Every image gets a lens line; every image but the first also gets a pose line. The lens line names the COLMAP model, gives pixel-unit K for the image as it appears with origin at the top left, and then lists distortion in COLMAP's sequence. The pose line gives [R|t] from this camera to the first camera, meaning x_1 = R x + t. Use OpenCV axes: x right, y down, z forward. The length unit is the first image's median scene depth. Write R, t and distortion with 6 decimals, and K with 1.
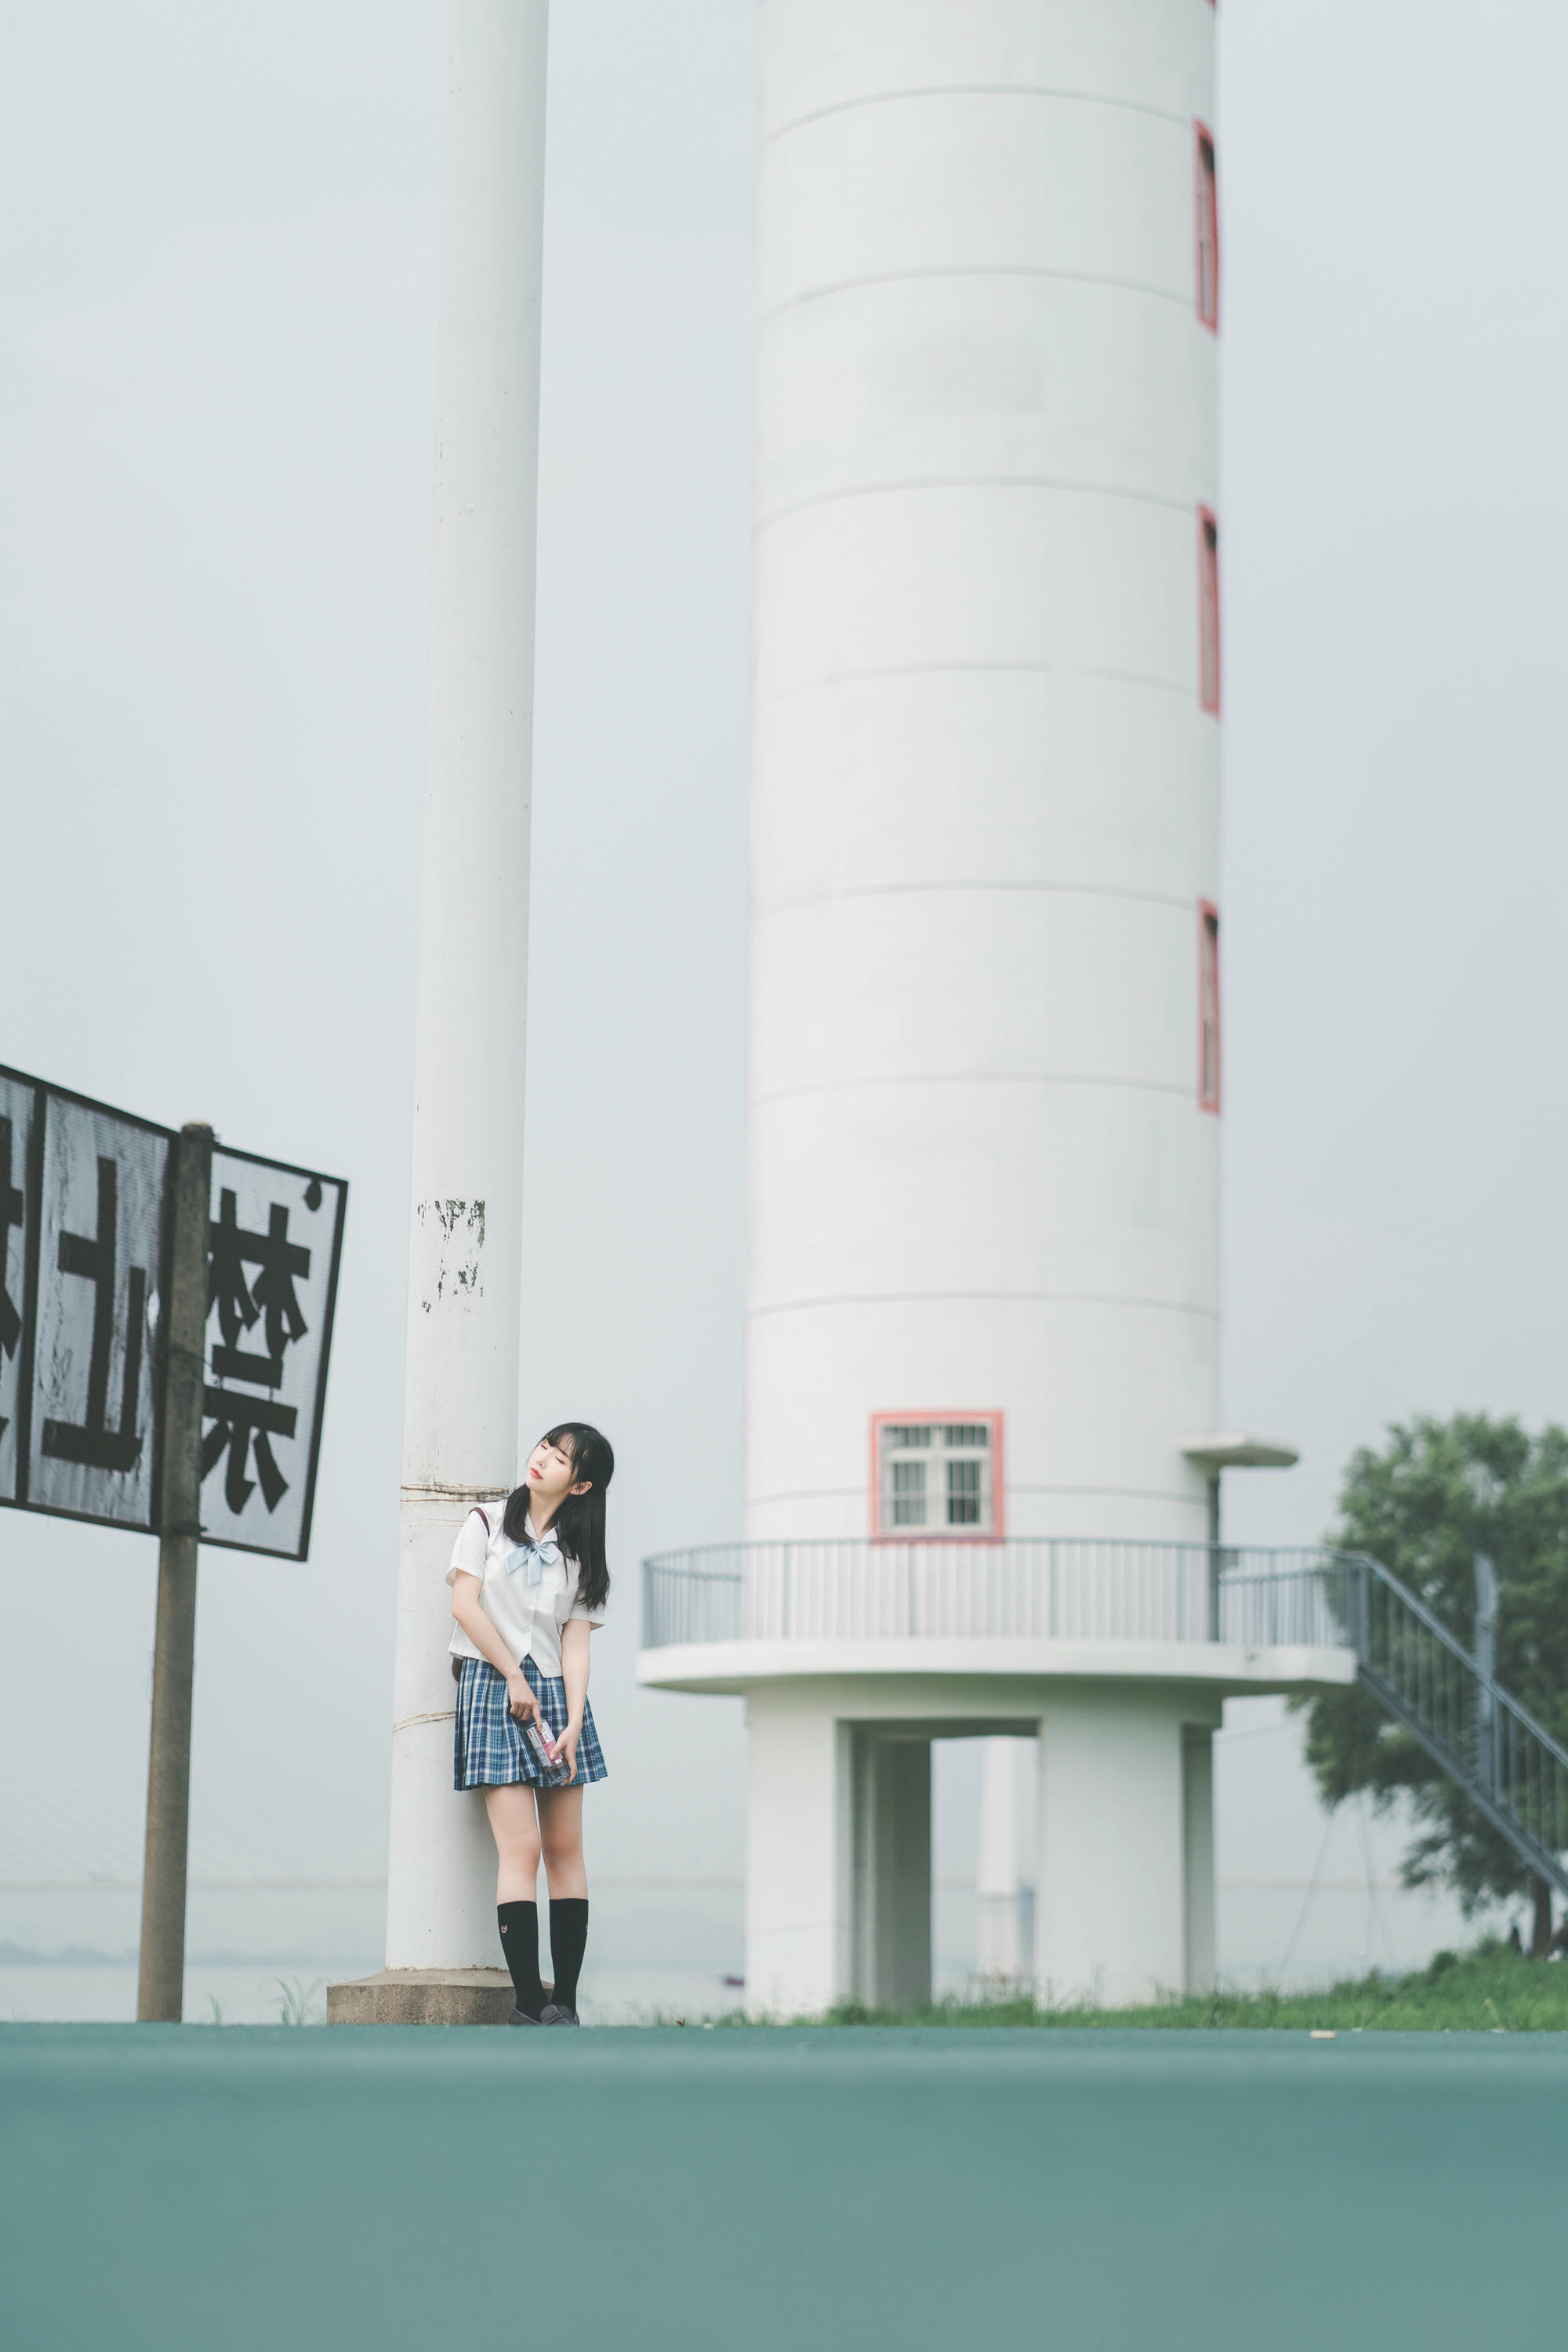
lens RADIAL K [[4942.1, 0, 790.1], [0, 4942.1, 1163.3], [0, 0, 1]] dist [-0.162310, 0.000000]
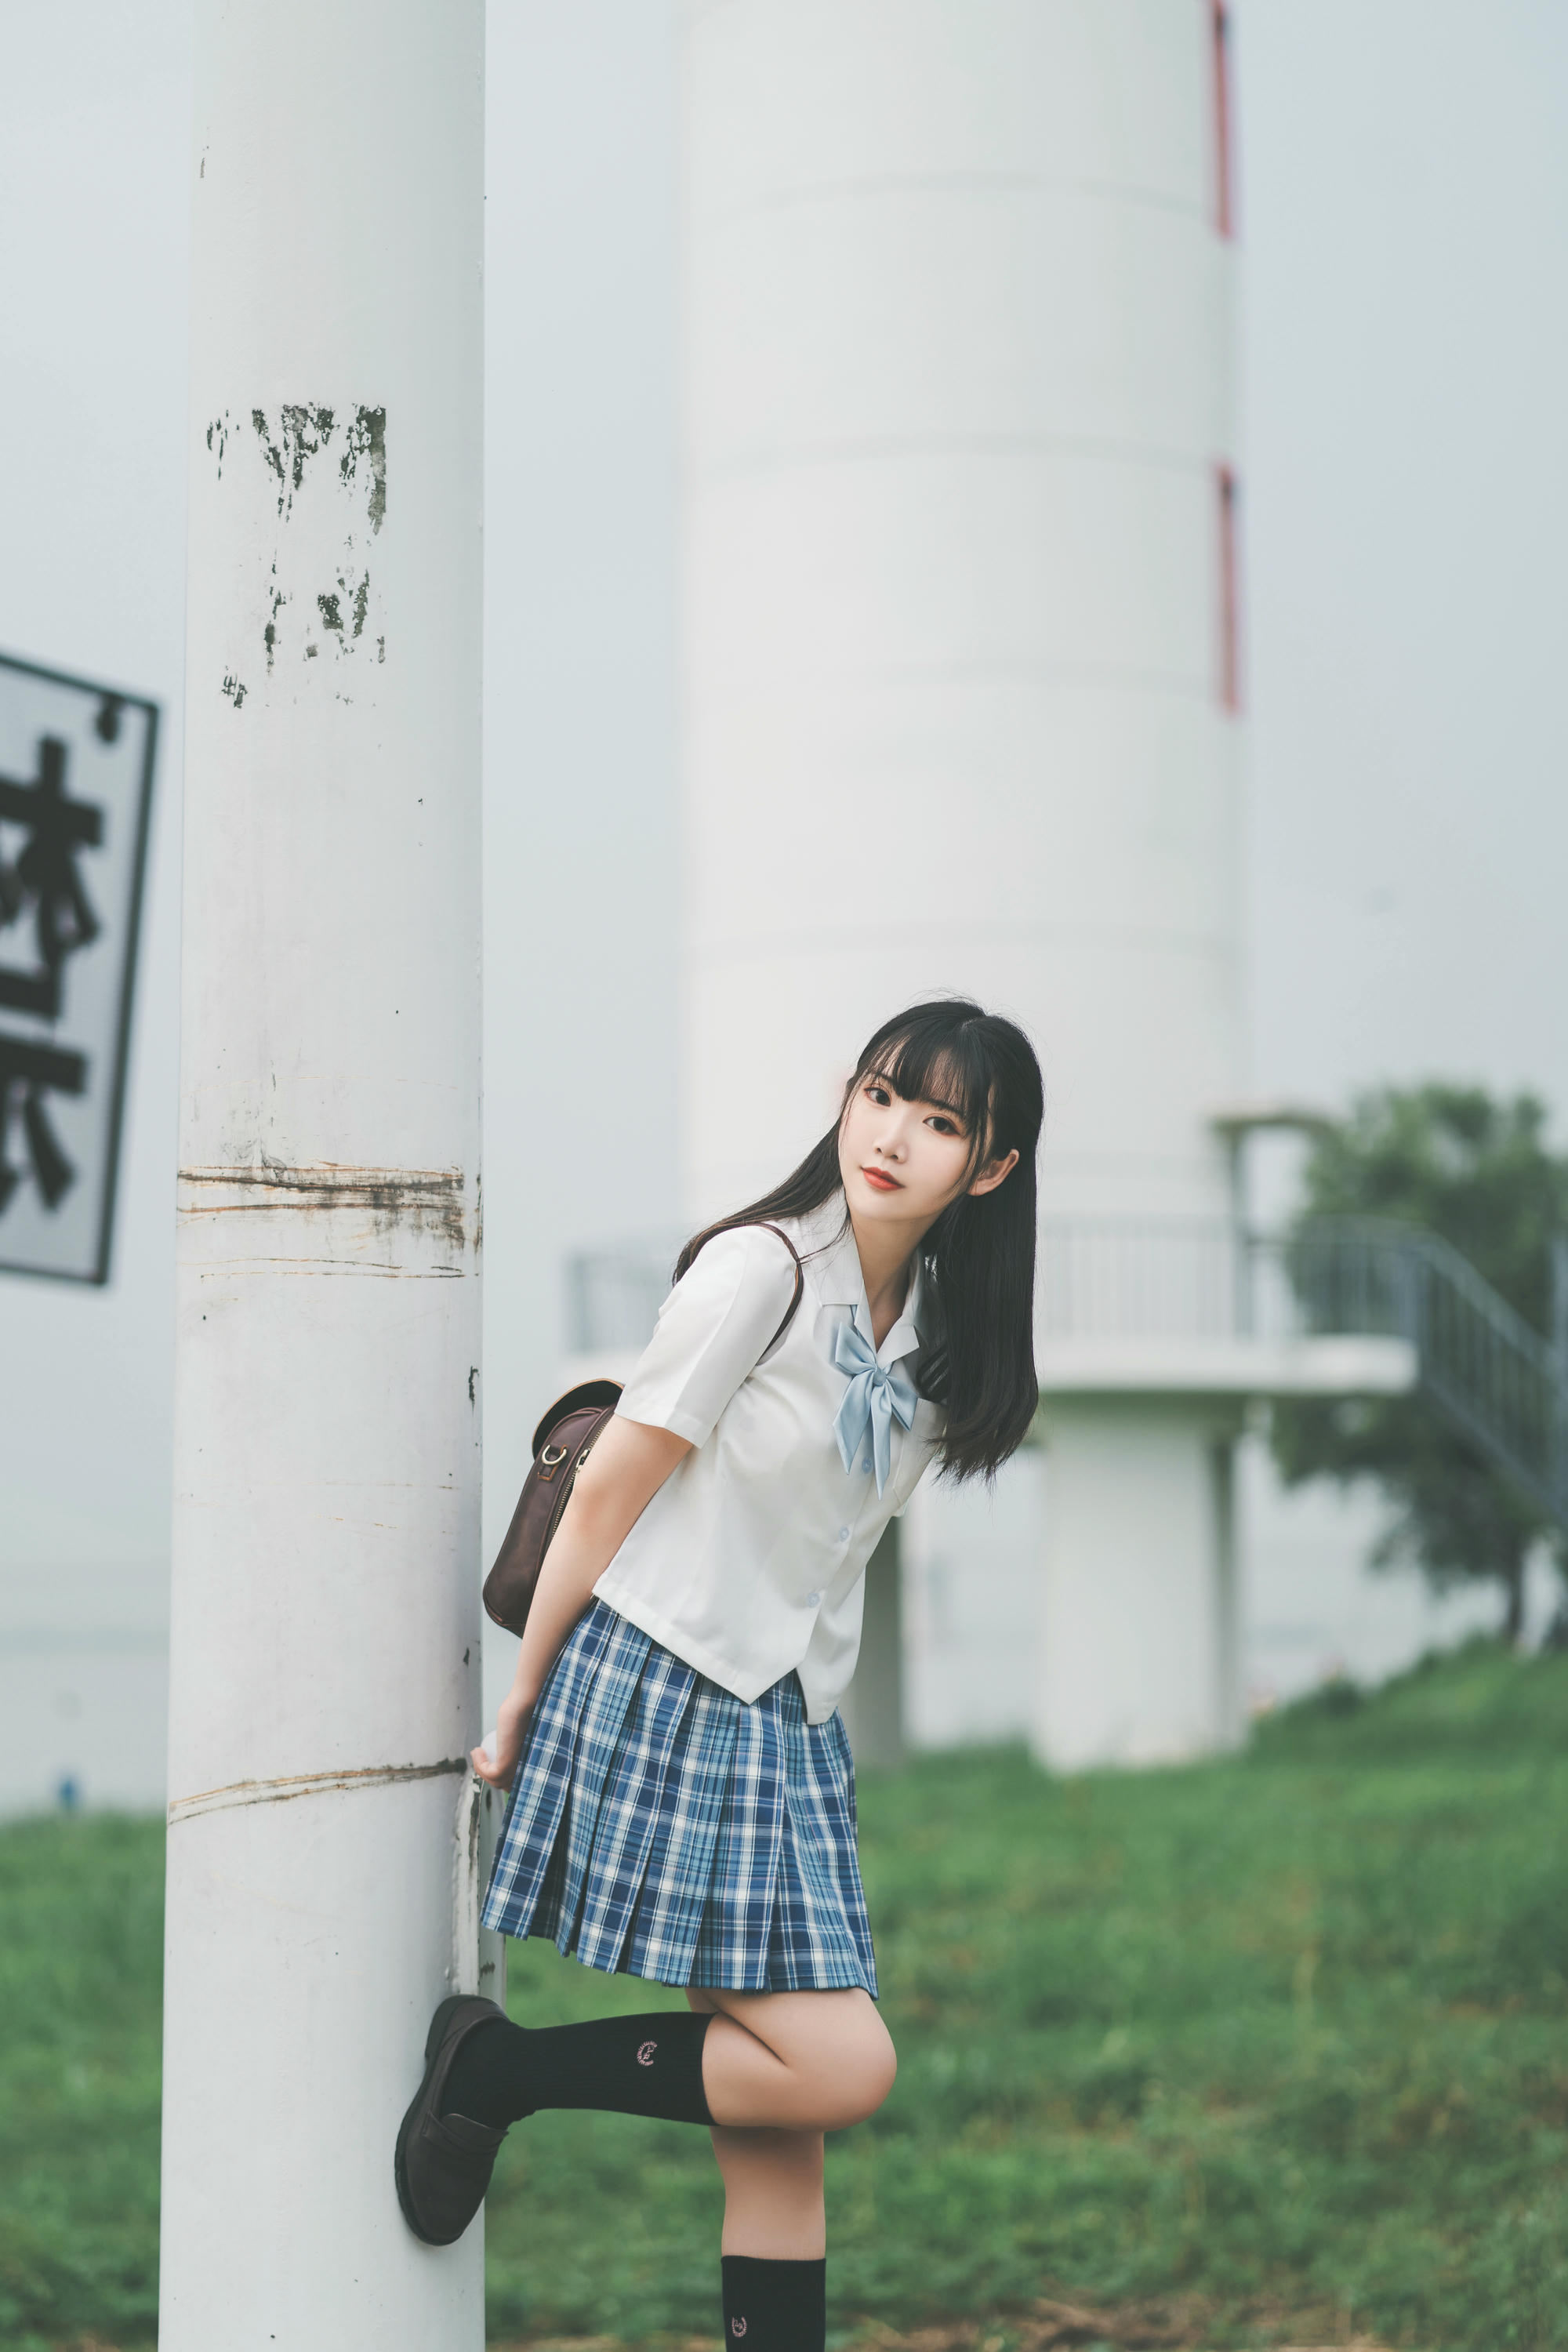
lens RADIAL K [[4942.1, 0, 774.2], [0, 4942.1, 1192.8], [0, 0, 1]] dist [-0.162310, 0.000000]
pose [[0.999685, -0.015912, 0.019406, -0.040527], [0.014493, 0.997356, 0.071213, 0.040954], [-0.020487, -0.070909, 0.997272, 0.623413]]
